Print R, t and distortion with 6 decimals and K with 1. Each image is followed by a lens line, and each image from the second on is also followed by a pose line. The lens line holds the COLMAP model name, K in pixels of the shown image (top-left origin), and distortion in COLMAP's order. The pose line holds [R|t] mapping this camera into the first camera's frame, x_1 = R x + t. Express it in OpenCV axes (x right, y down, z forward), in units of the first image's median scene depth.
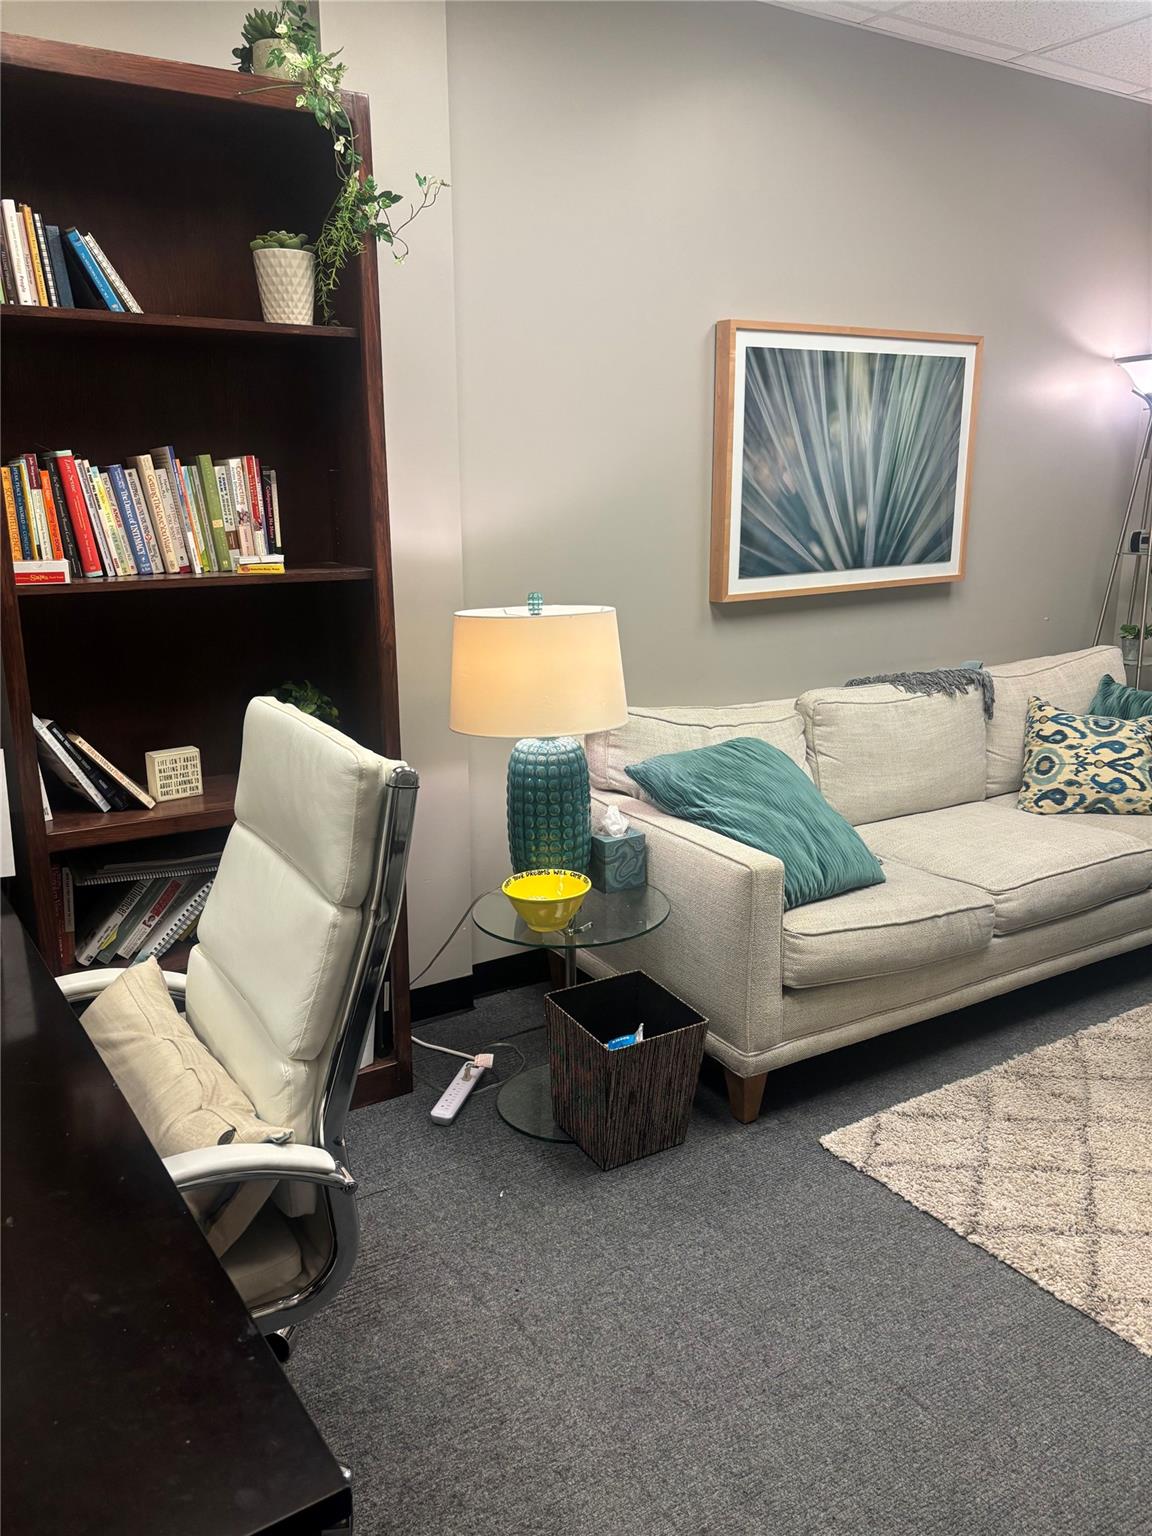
lens RADIAL K [[1164.1, 0, 580.6], [0, 1164.1, 727.7], [0, 0, 1]] dist [0.055270, -0.061985]
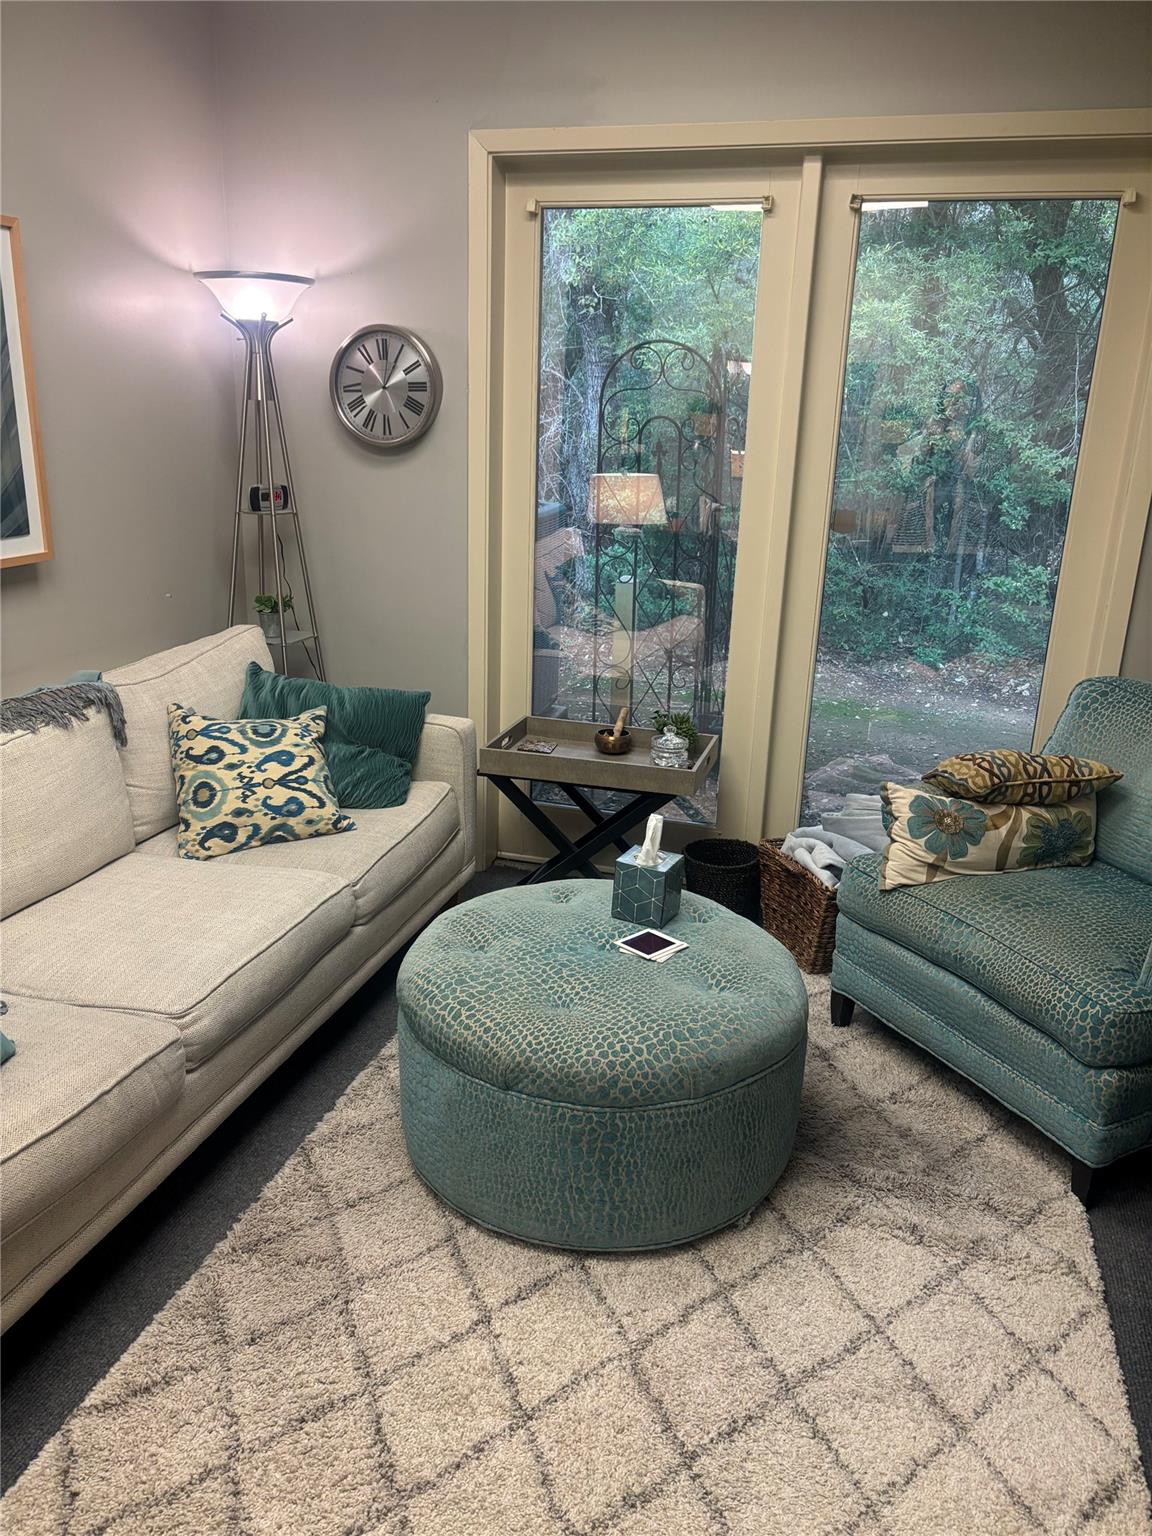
lens RADIAL K [[1164.1, 0, 580.6], [0, 1164.1, 727.7], [0, 0, 1]] dist [0.055270, -0.061985]
pose [[0.742544, -0.170977, 0.647607, 0.082029], [0.130005, 0.985274, 0.111062, -0.067479], [-0.657059, 0.001724, 0.753837, 0.240403]]
